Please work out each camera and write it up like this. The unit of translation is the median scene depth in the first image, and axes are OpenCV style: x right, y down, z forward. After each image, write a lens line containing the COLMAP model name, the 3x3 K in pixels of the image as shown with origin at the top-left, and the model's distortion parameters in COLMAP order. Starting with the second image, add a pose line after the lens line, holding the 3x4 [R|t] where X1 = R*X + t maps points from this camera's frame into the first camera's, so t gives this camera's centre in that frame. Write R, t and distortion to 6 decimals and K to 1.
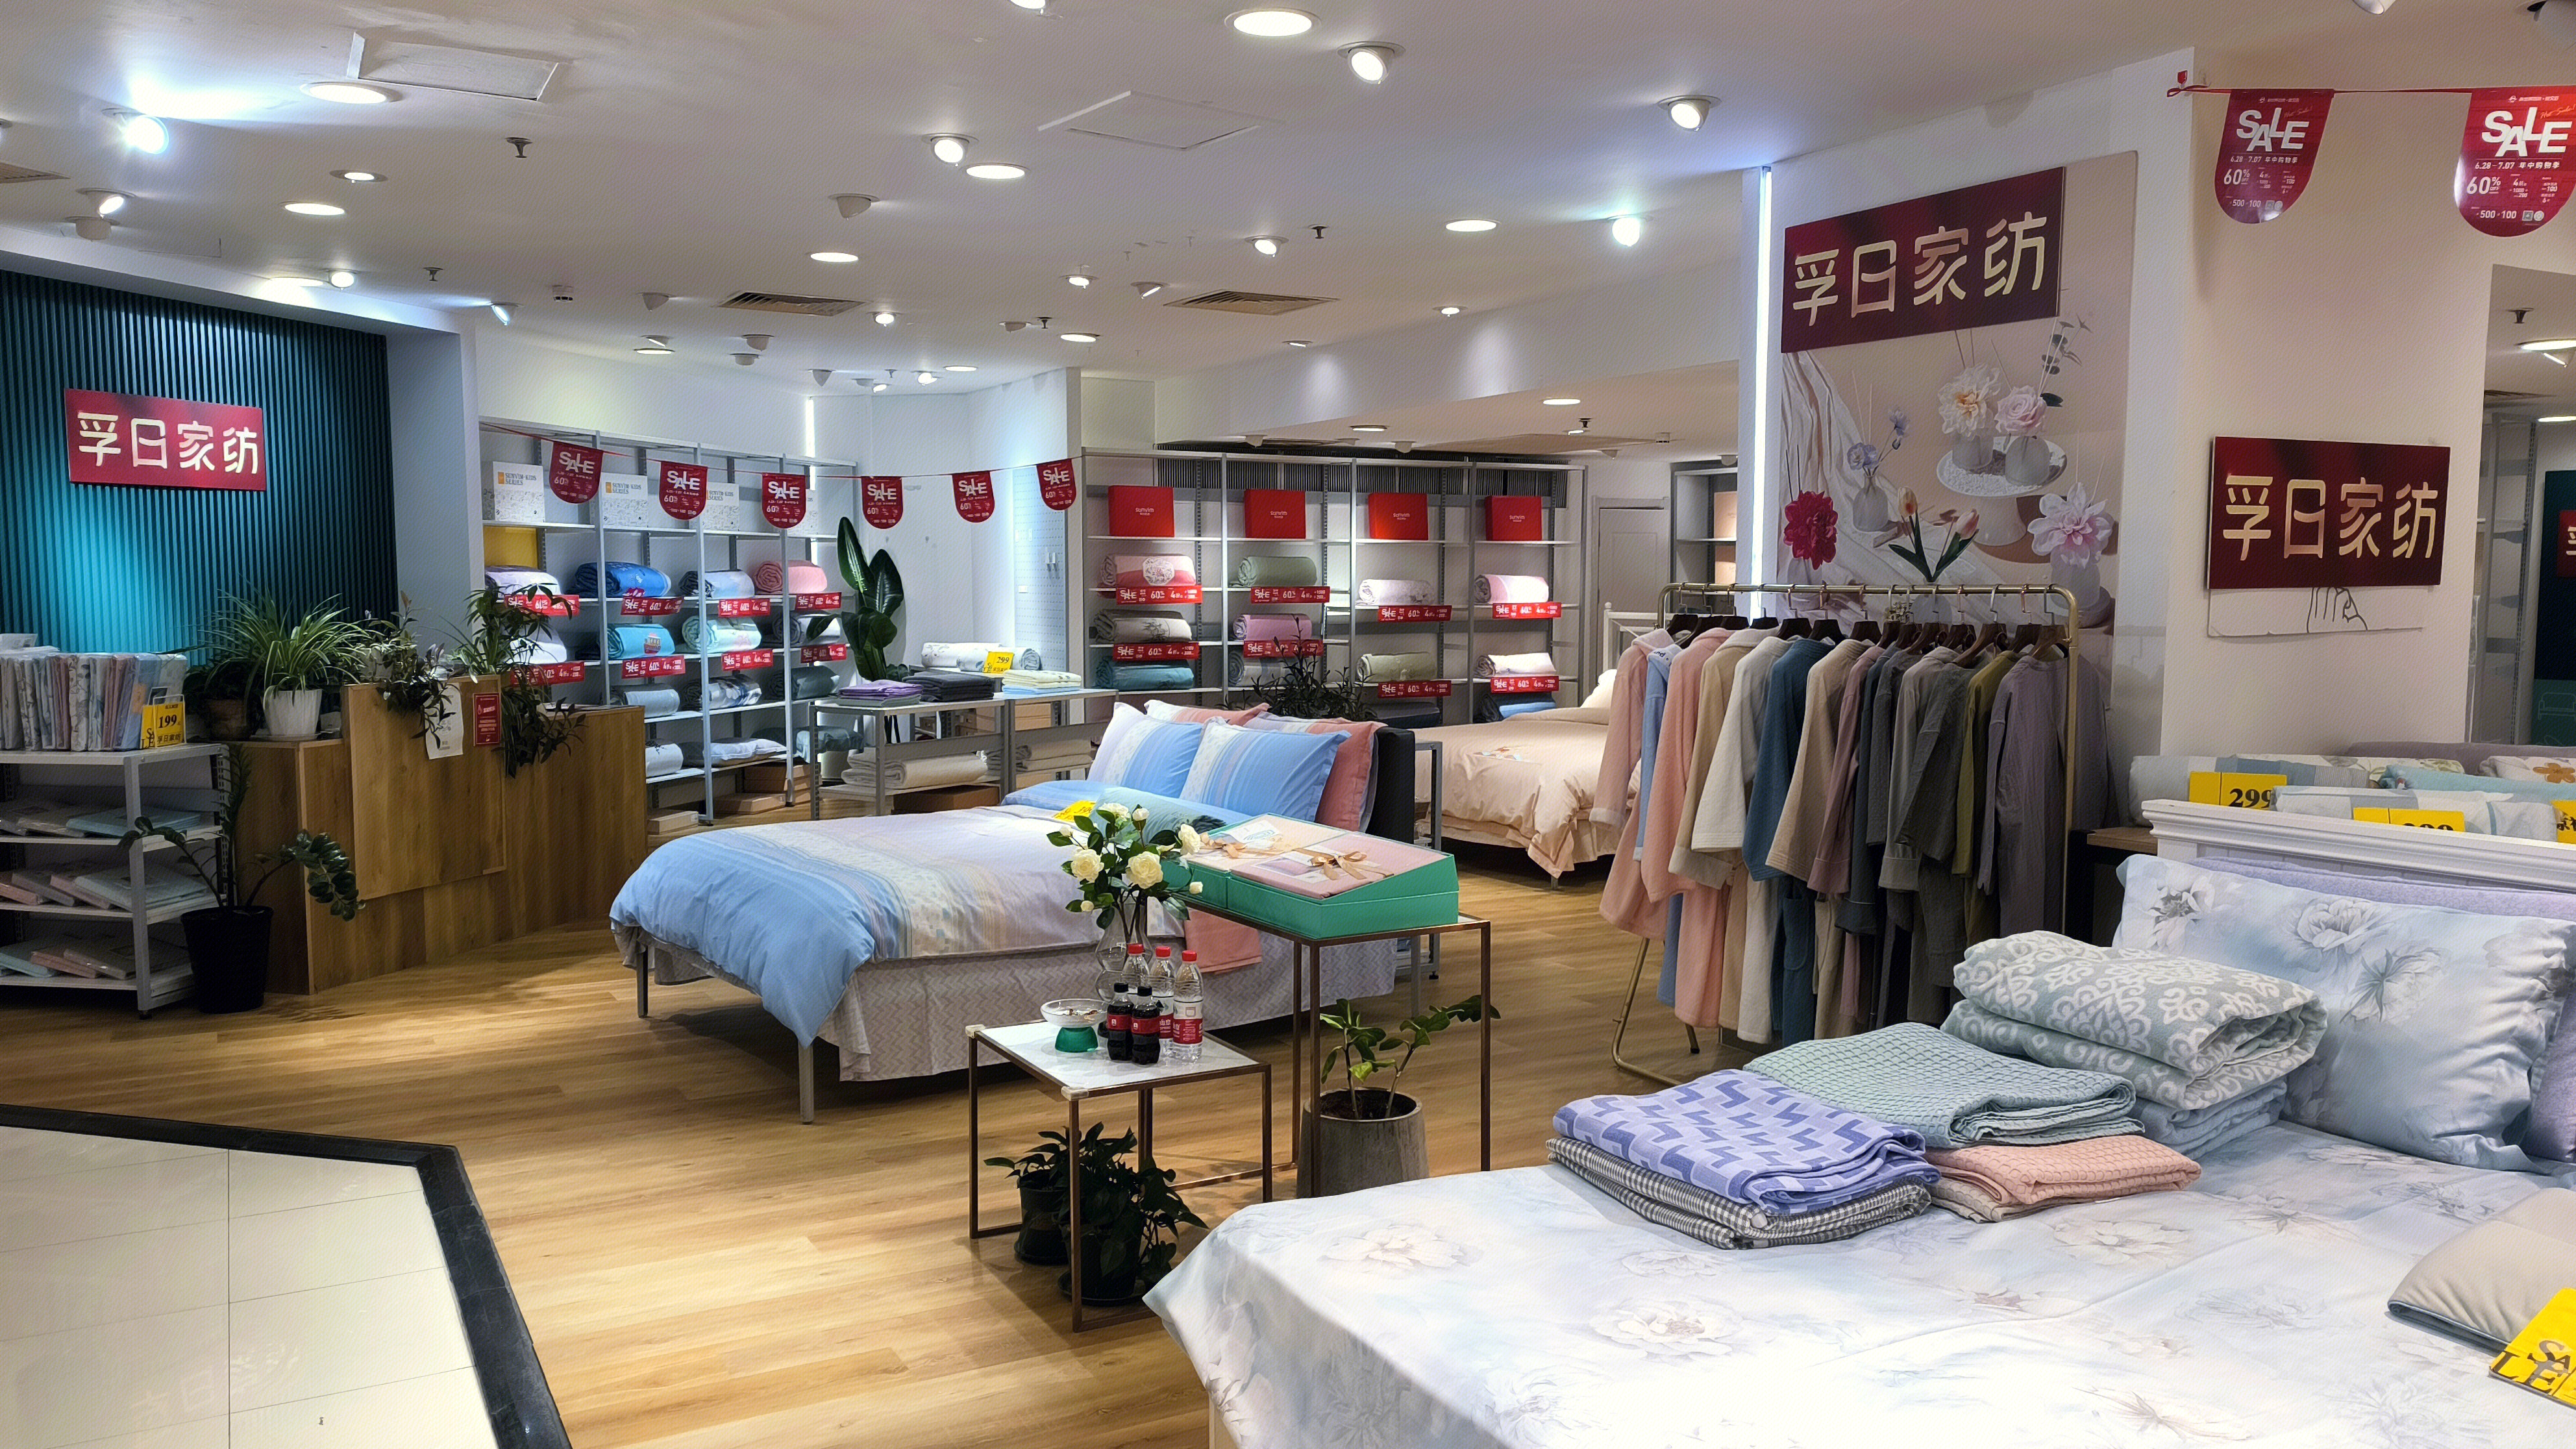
lens RADIAL K [[1868.5, 0, 1287.6], [0, 1868.5, 735.9], [0, 0, 1]] dist [0.024321, -0.008904]
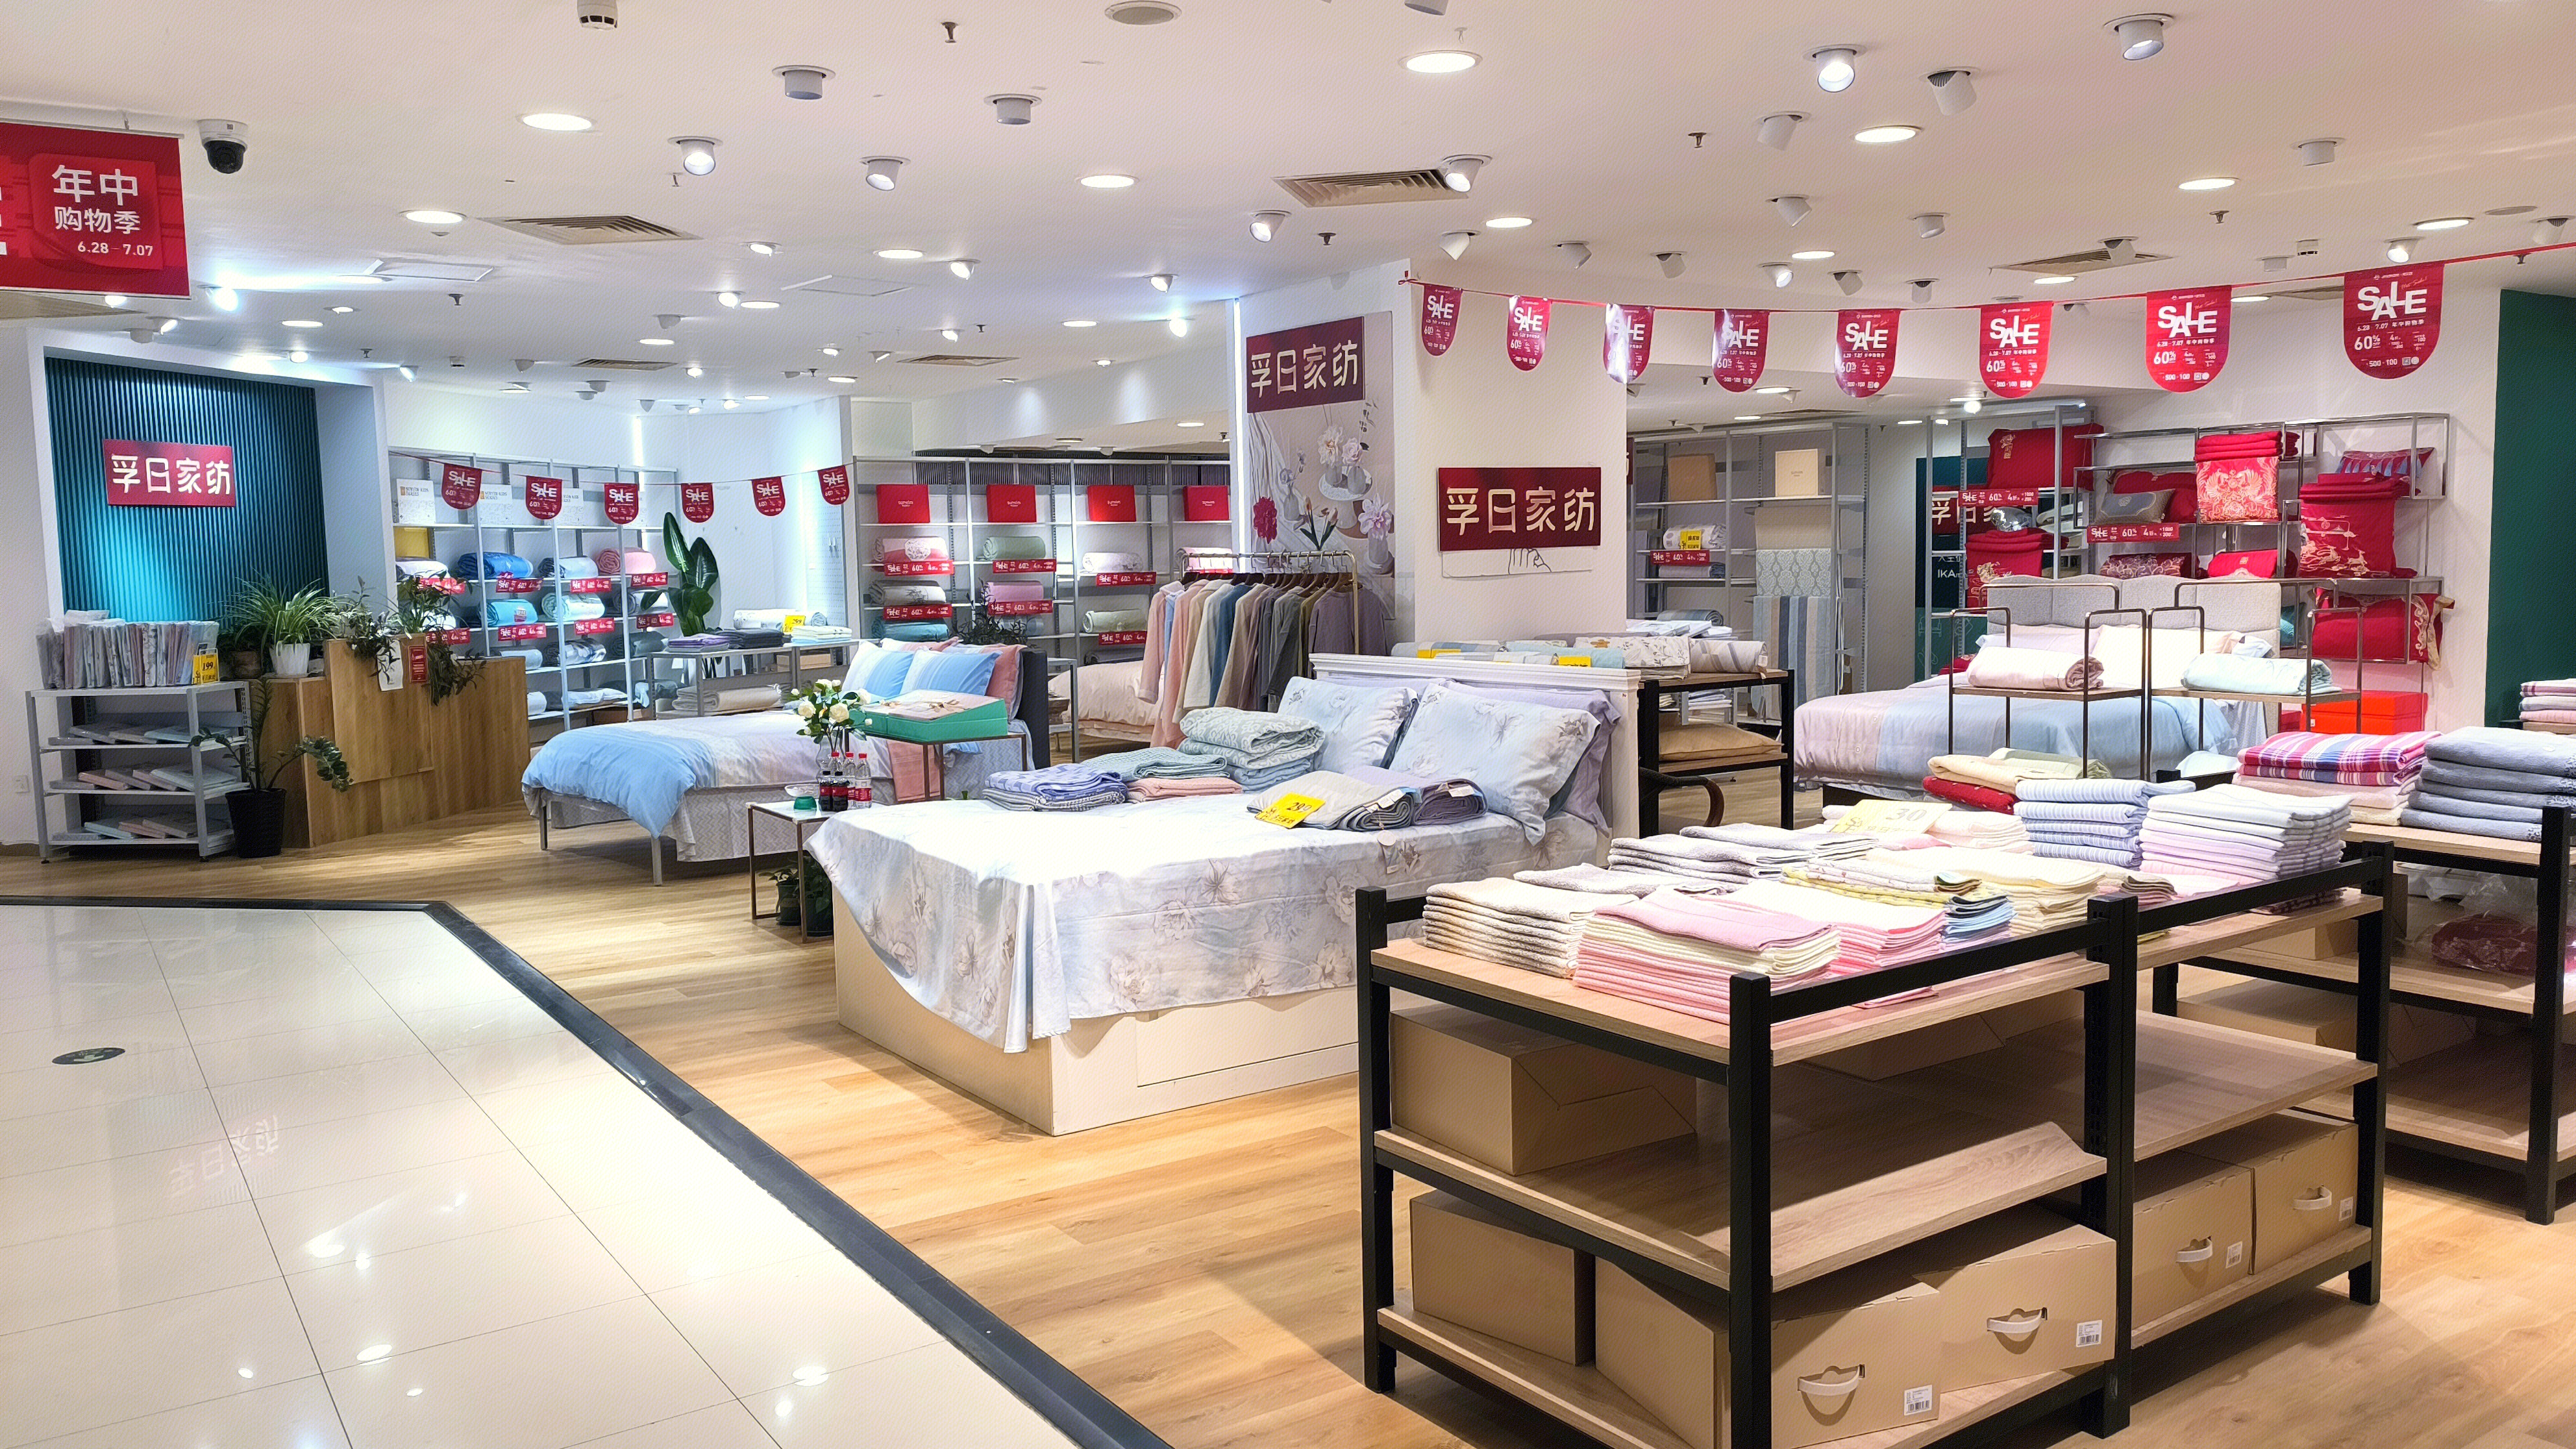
lens RADIAL K [[1868.5, 0, 1288.9], [0, 1868.5, 717.5], [0, 0, 1]] dist [0.024321, -0.008904]
pose [[0.996010, -0.029025, 0.084390, 0.131400], [0.028570, 0.999570, 0.006593, 0.047273], [-0.084545, -0.004156, 0.996411, -0.559126]]
